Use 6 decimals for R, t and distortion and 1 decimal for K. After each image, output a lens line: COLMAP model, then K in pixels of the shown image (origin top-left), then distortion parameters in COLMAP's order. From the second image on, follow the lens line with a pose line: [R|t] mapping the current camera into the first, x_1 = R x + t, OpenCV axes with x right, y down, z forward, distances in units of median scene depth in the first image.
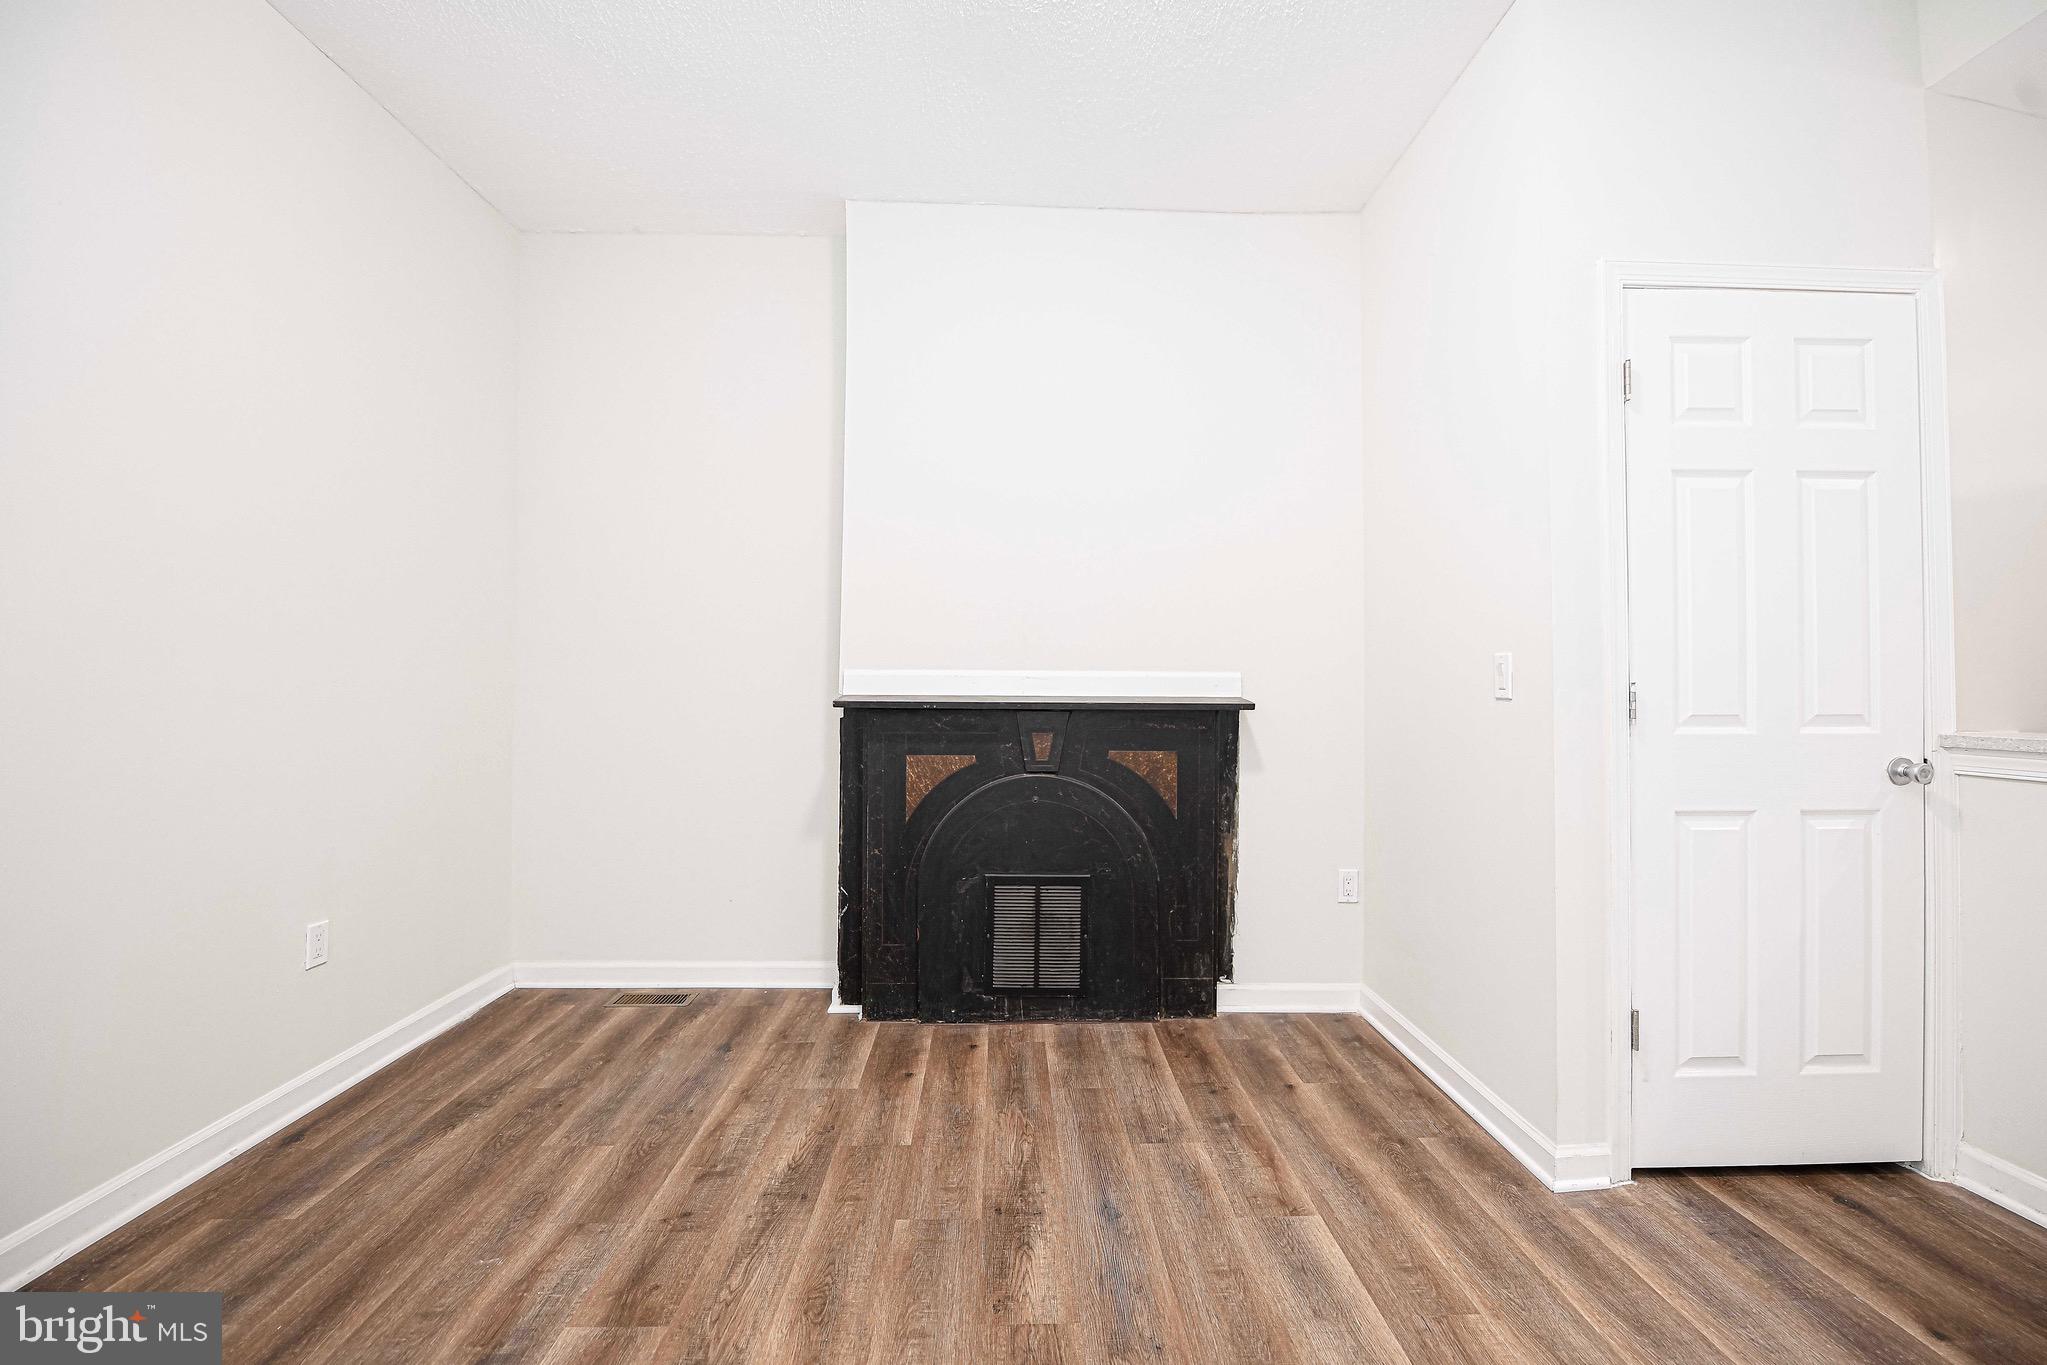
lens RADIAL K [[846.9, 0, 1023.5], [0, 846.9, 682.5], [0, 0, 1]] dist [-0.020886, -0.000288]
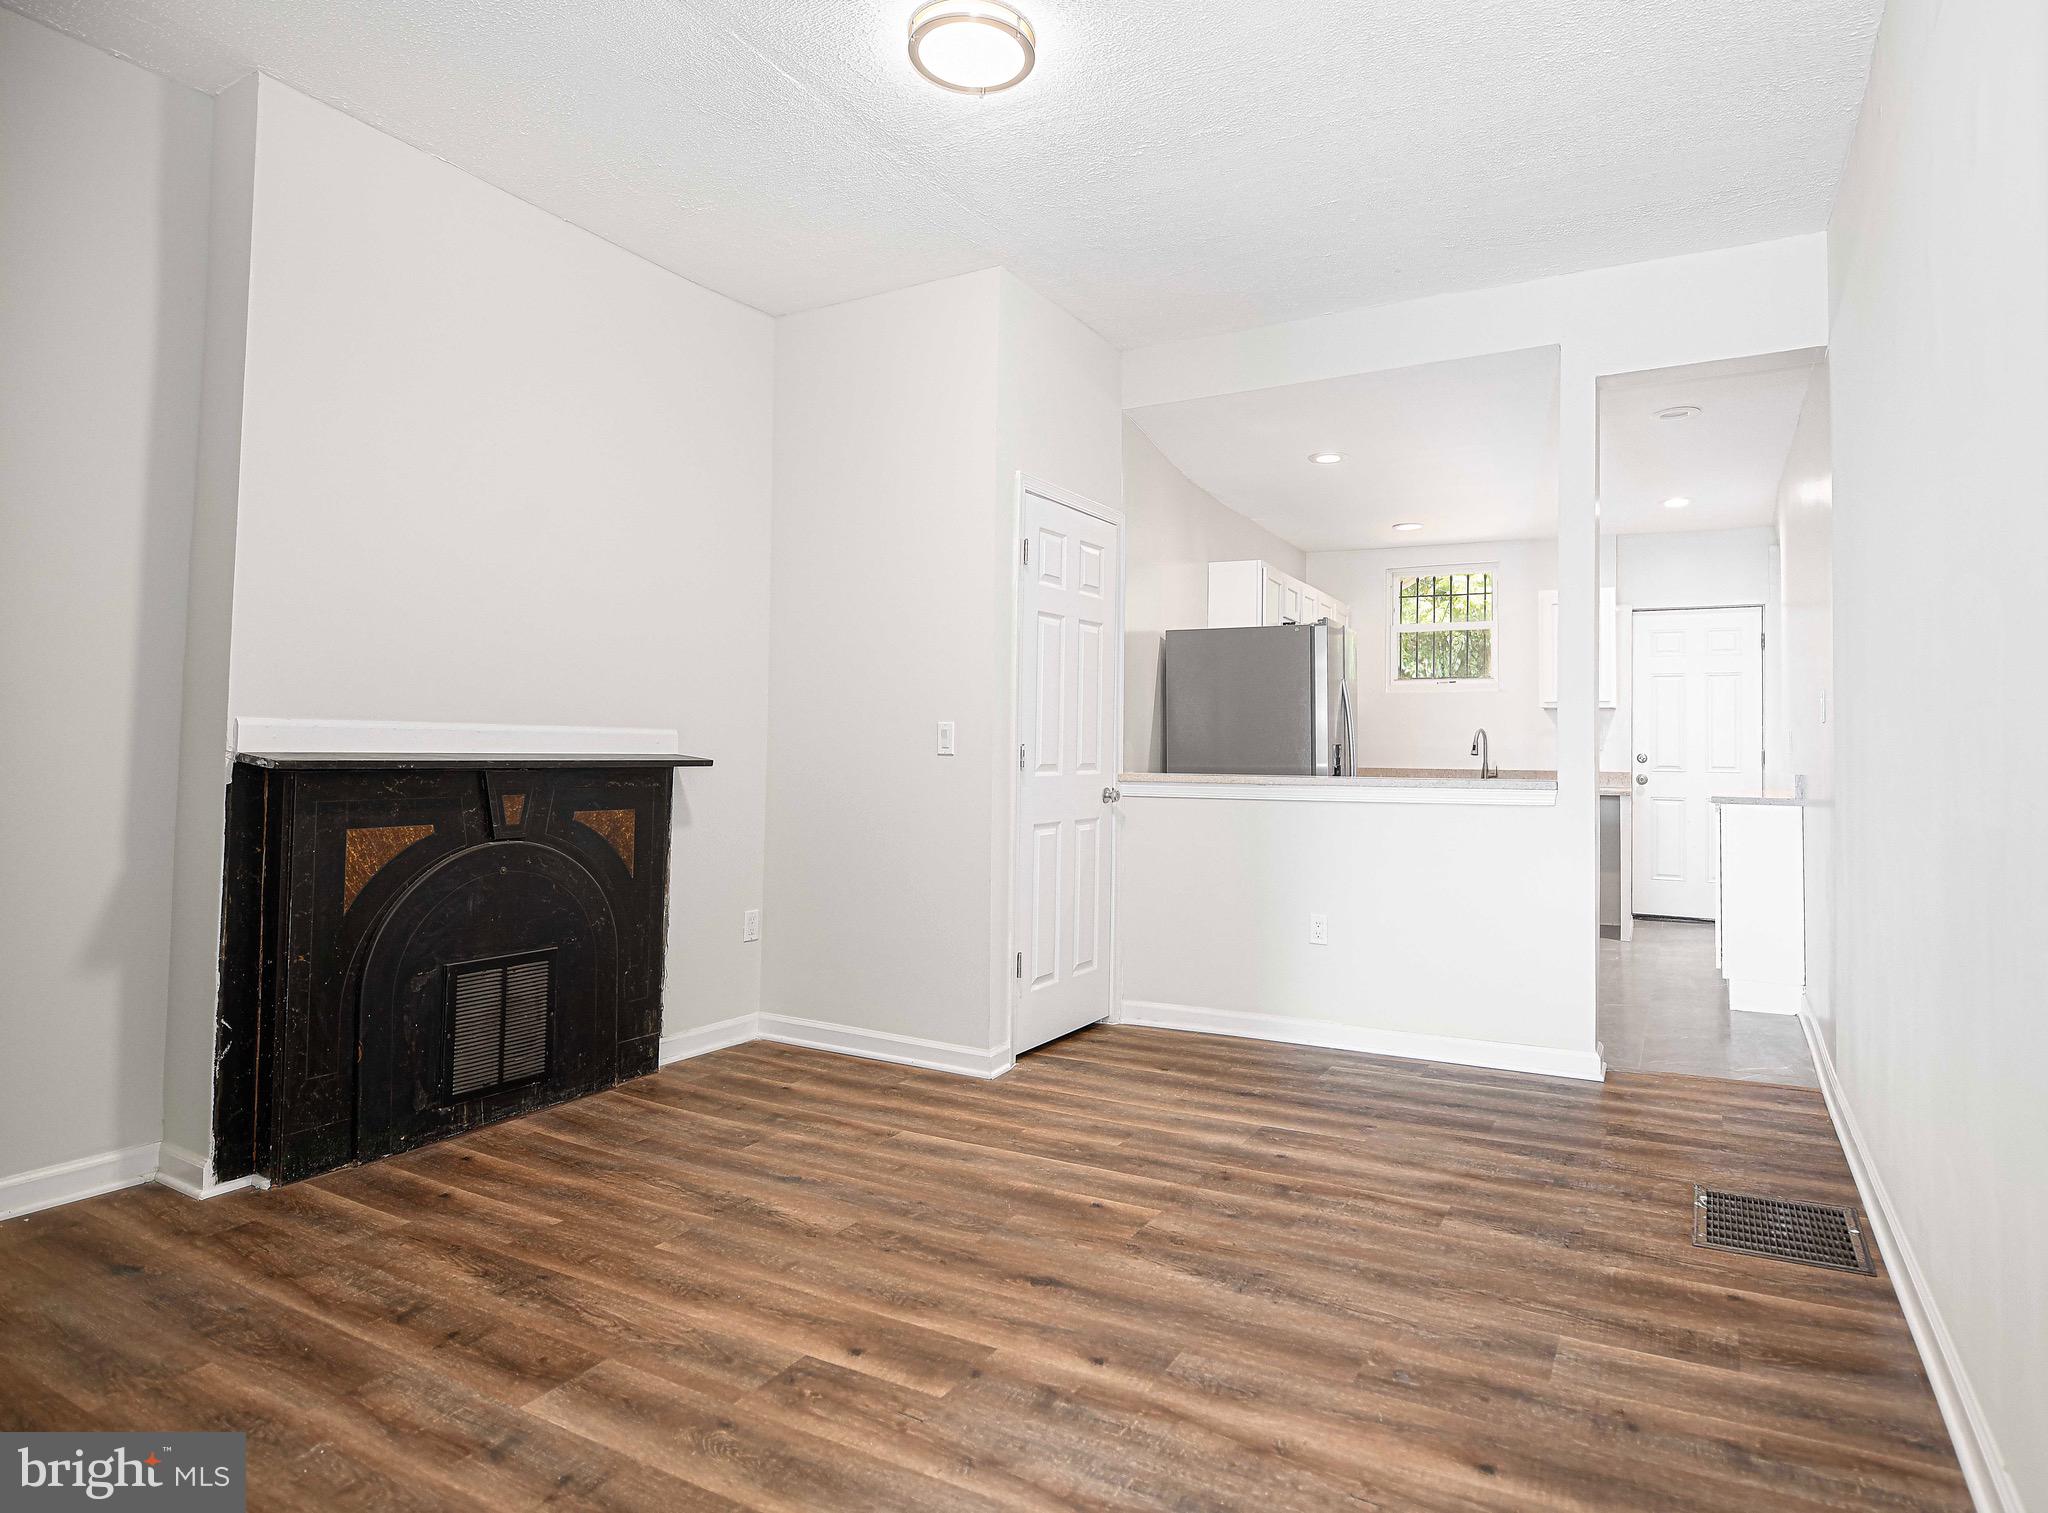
lens RADIAL K [[1204.8, 0, 1024.0], [0, 1204.8, 756.5], [0, 0, 1]] dist [-0.030001, -0.001447]
pose [[0.516485, -0.004580, 0.856284, -0.777157], [-0.011771, 0.999853, 0.012448, -0.002948], [-0.856216, -0.016508, 0.516355, -0.110908]]
